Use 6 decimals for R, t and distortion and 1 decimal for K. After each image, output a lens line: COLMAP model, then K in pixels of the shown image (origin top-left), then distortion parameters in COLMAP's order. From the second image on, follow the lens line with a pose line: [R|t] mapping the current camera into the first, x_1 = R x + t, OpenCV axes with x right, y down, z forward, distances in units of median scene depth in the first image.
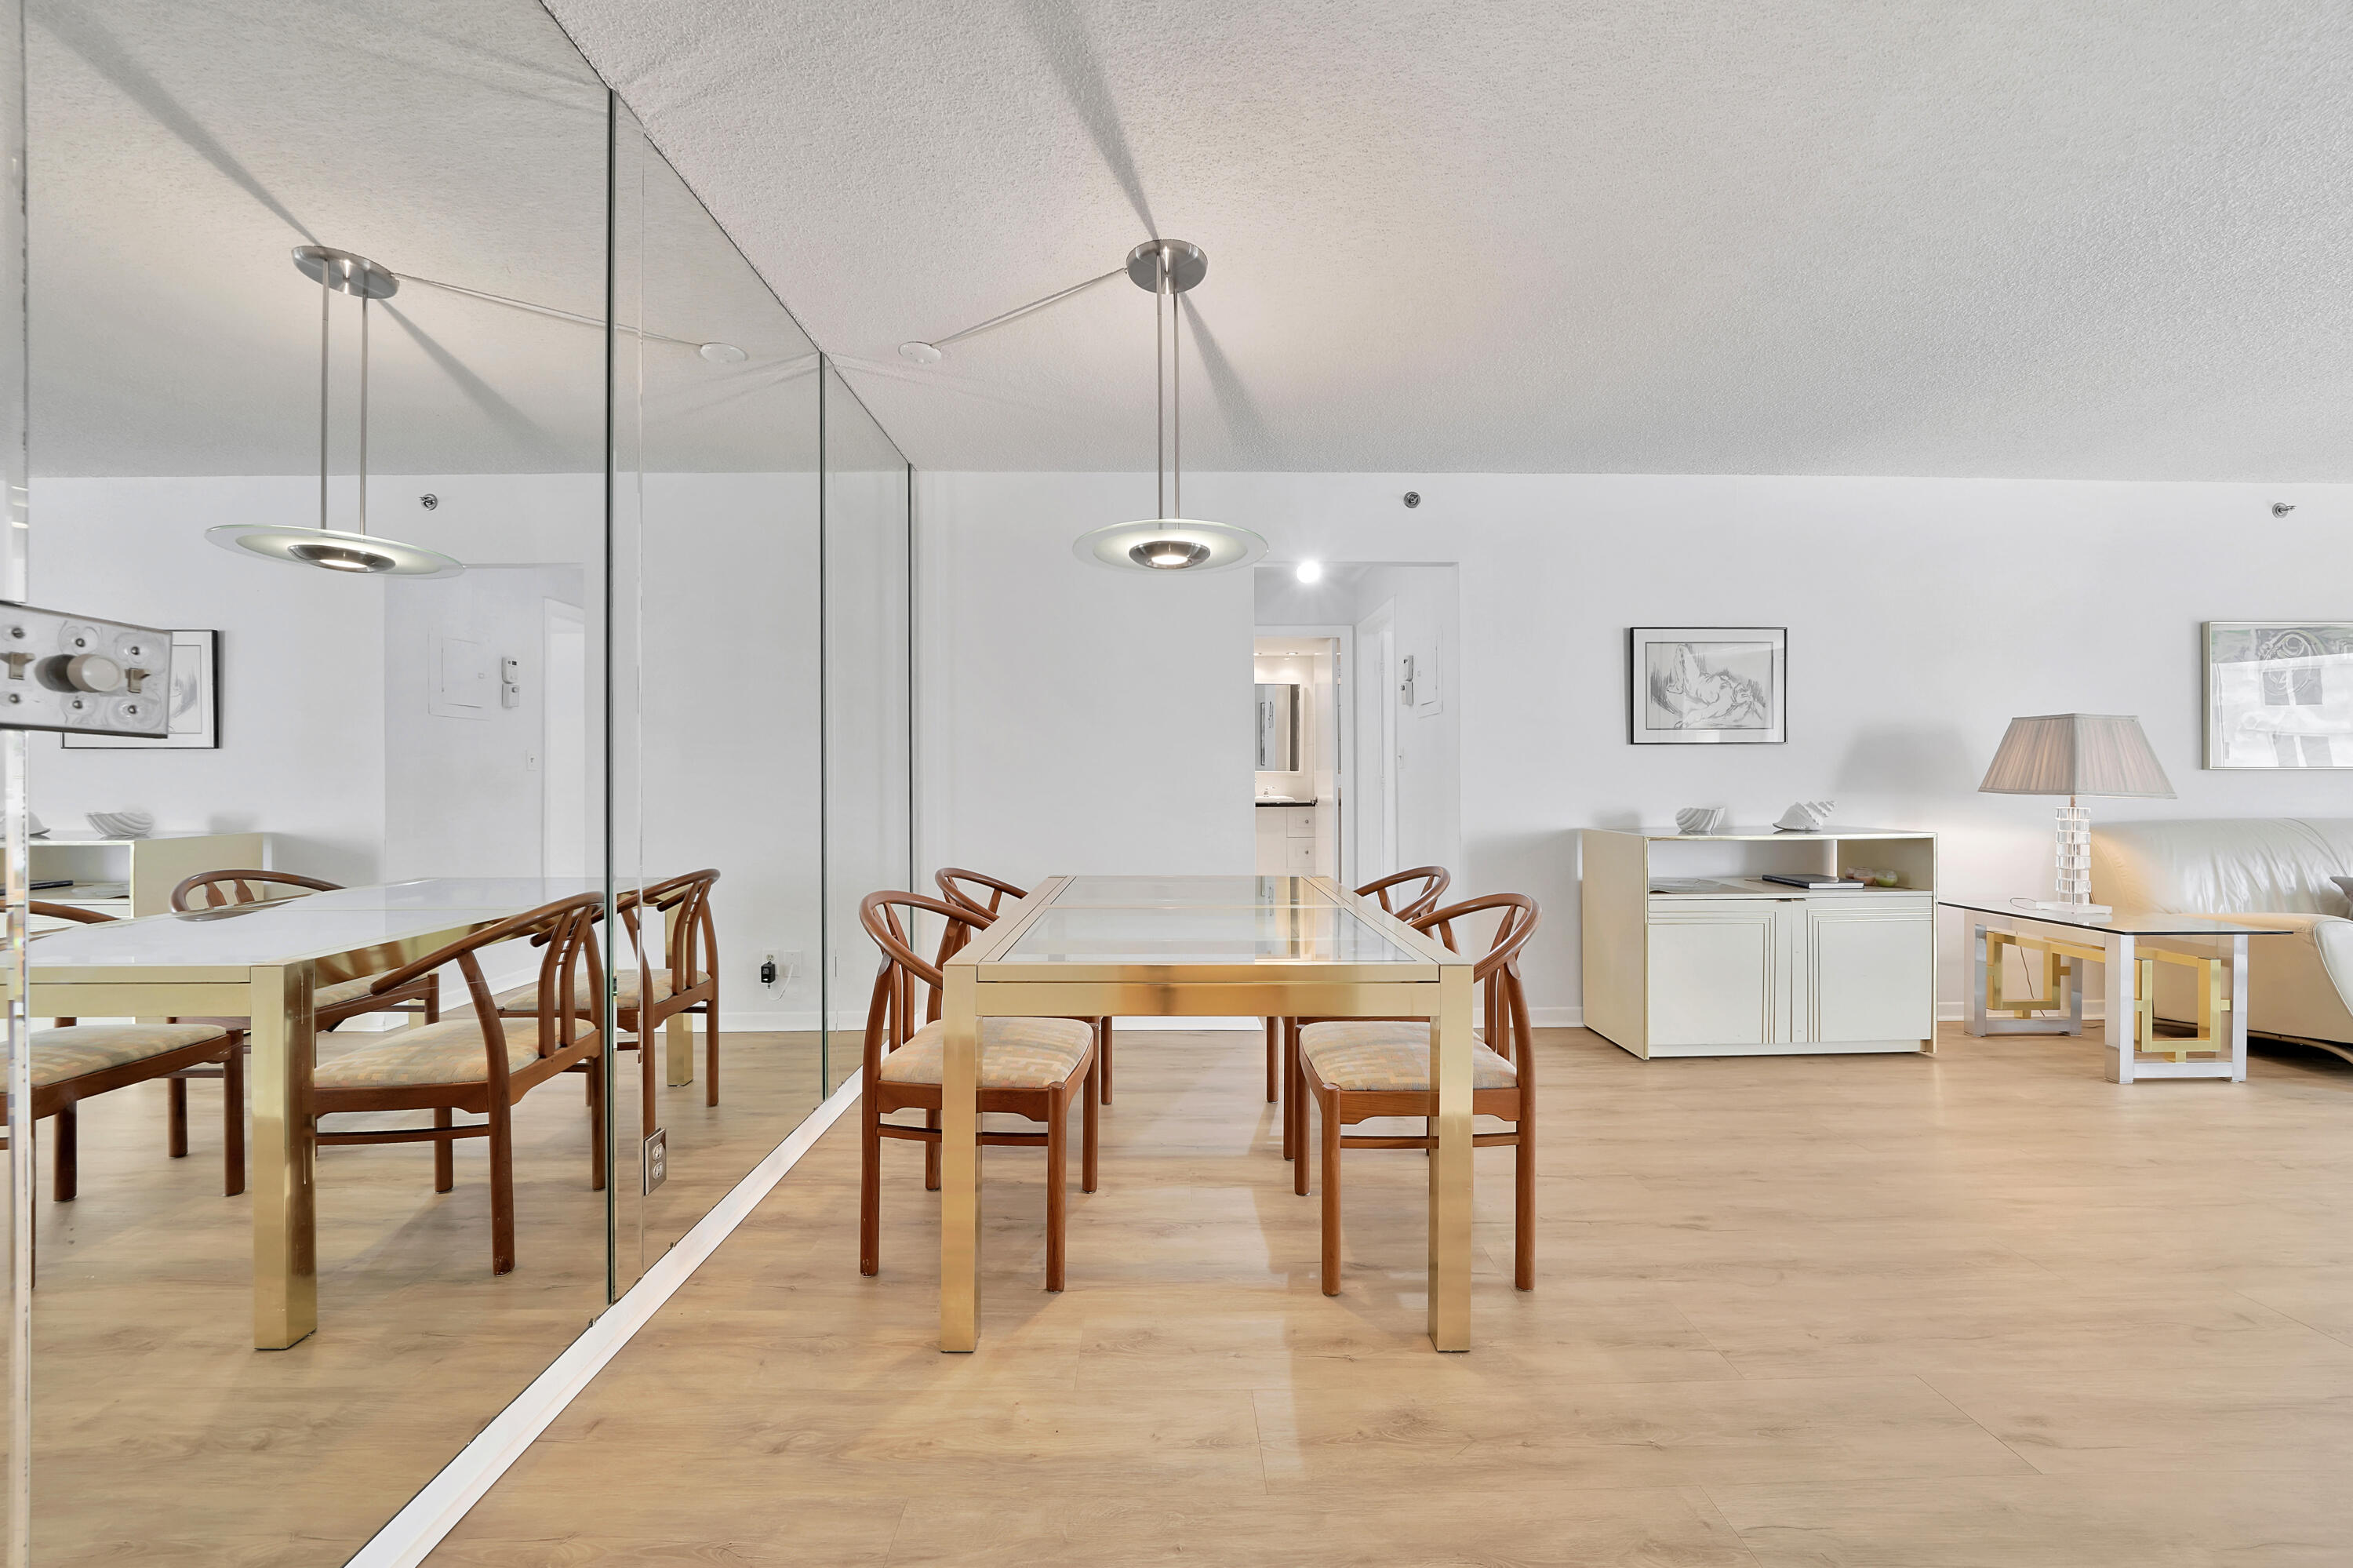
lens RADIAL K [[866.5, 0, 1176.5], [0, 866.5, 784.0], [0, 0, 1]] dist [-0.002548, -0.000200]
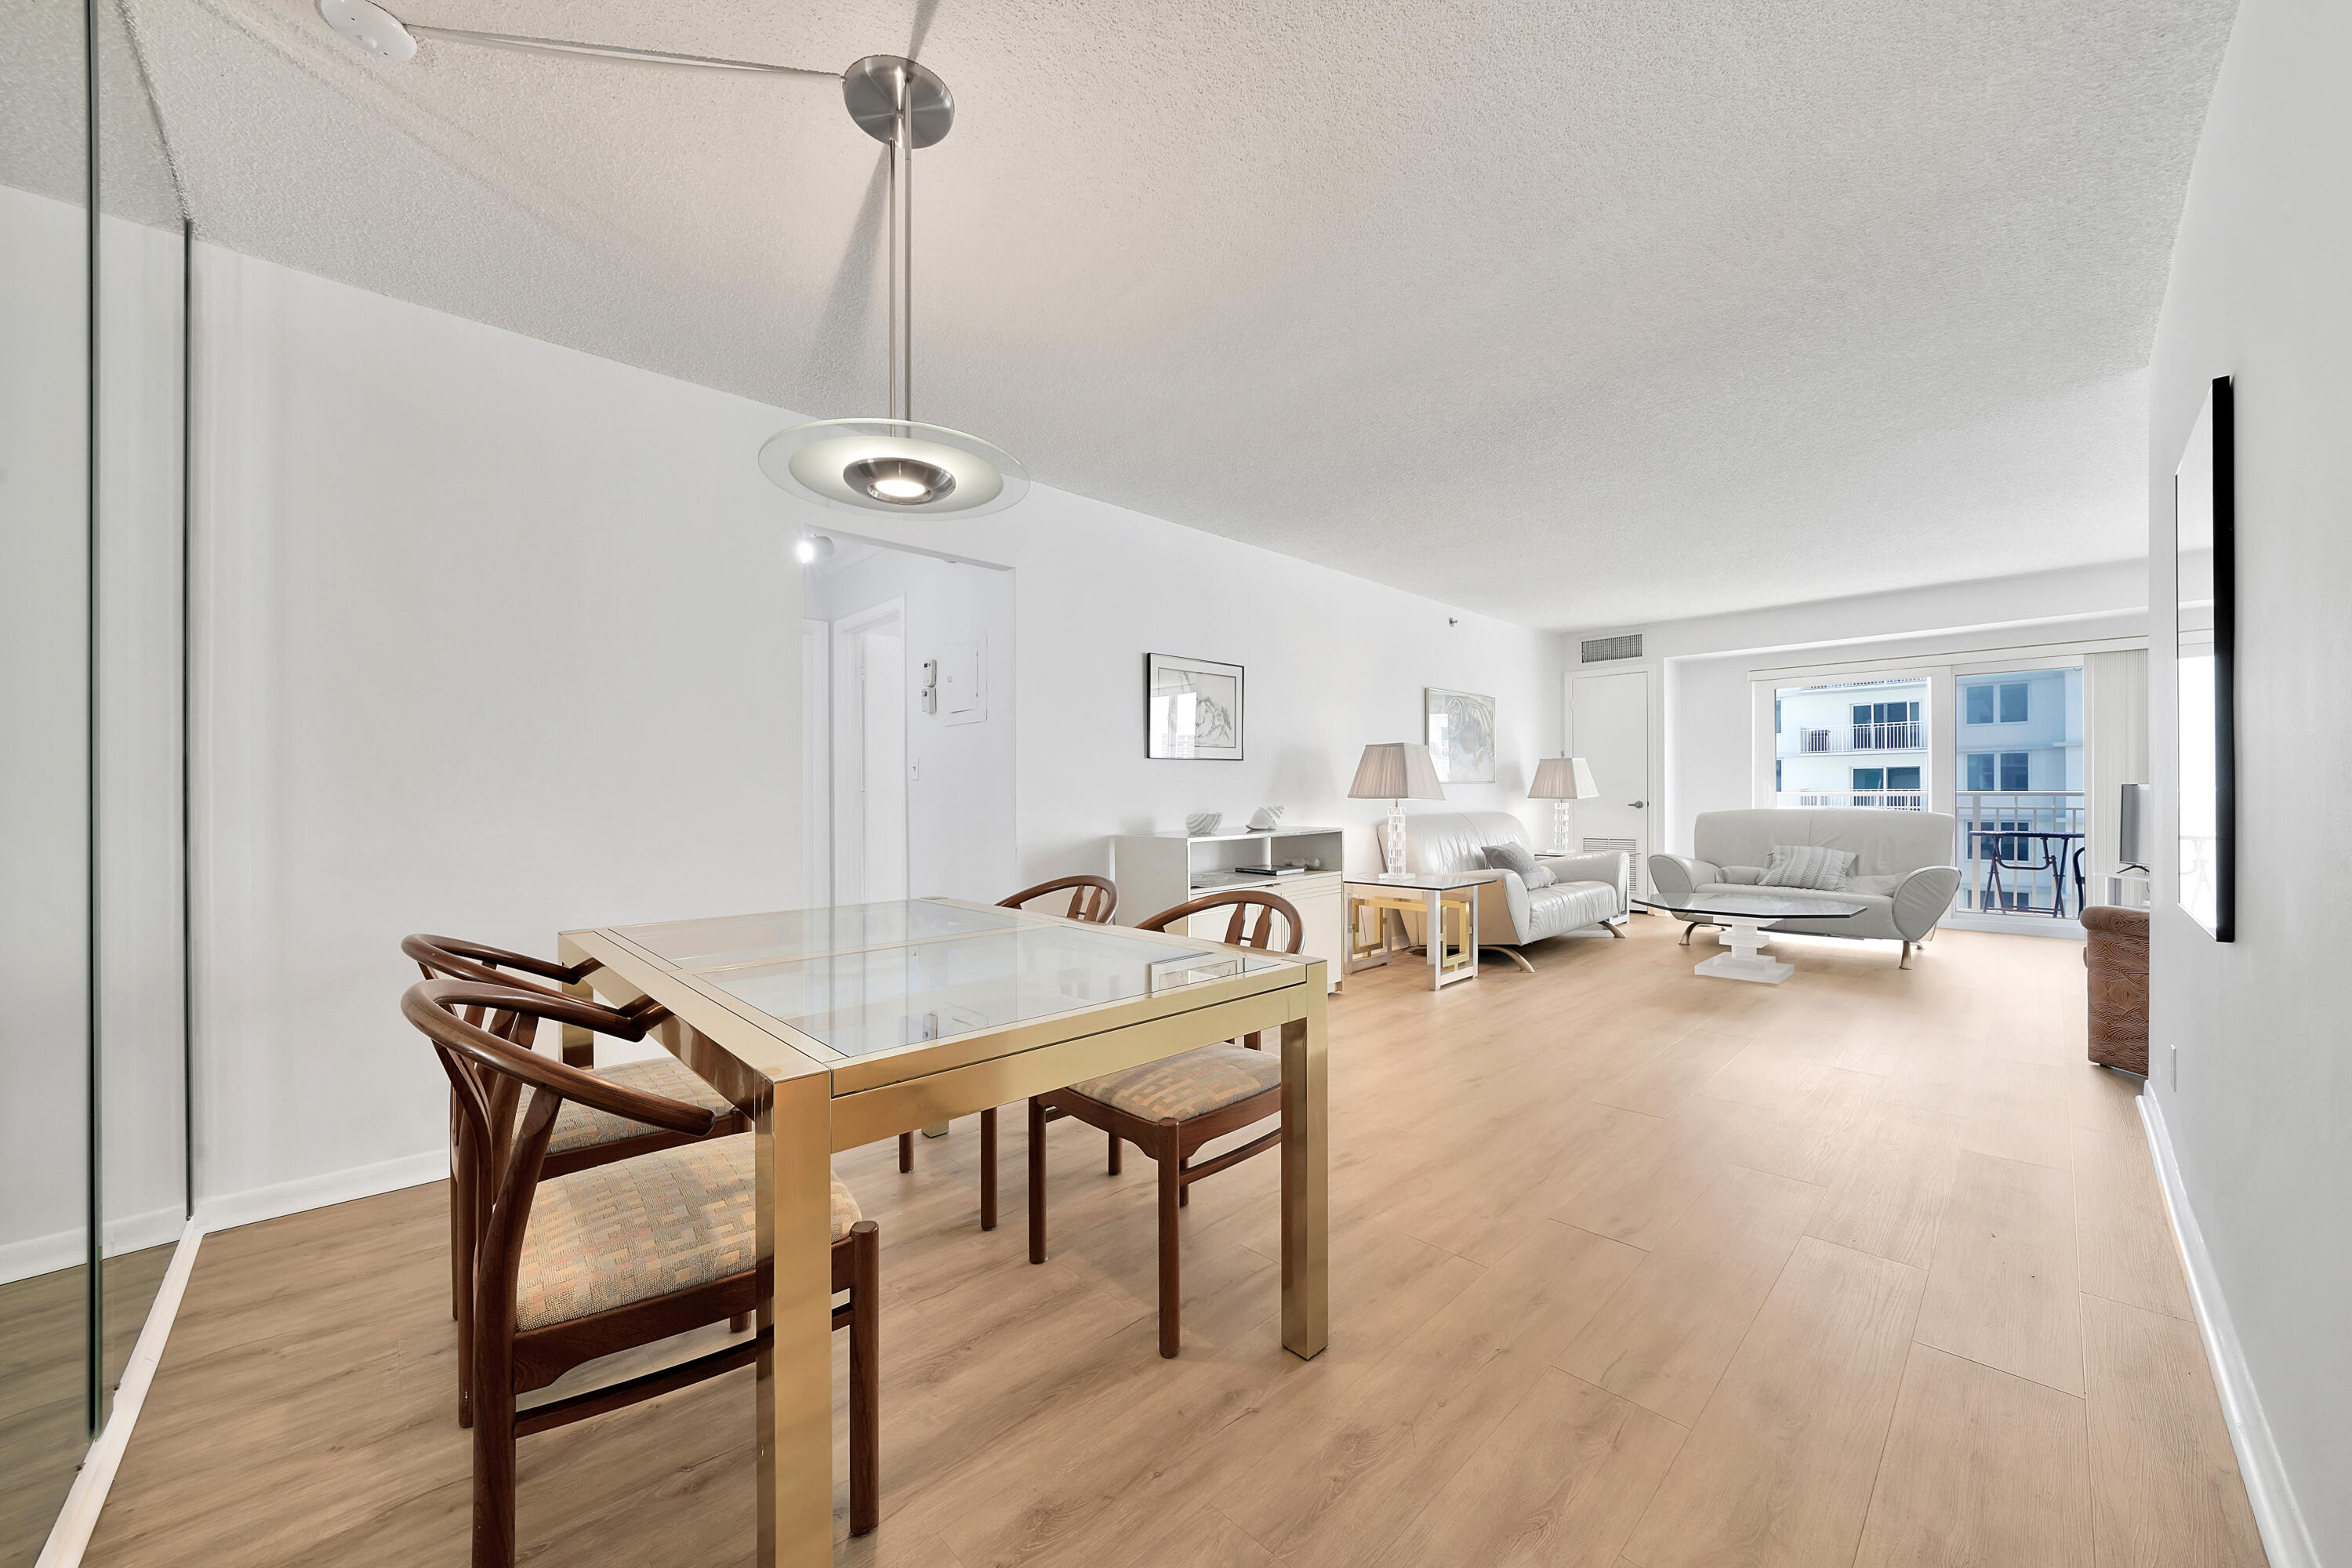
lens RADIAL K [[861.6, 0, 1177.0], [0, 861.6, 796.0], [0, 0, 1]] dist [0.000428, -0.000115]
pose [[0.740728, -0.007326, 0.671765, -0.211281], [0.014874, 0.999874, -0.005496, 0.010584], [-0.671640, 0.014063, 0.740744, 0.171384]]
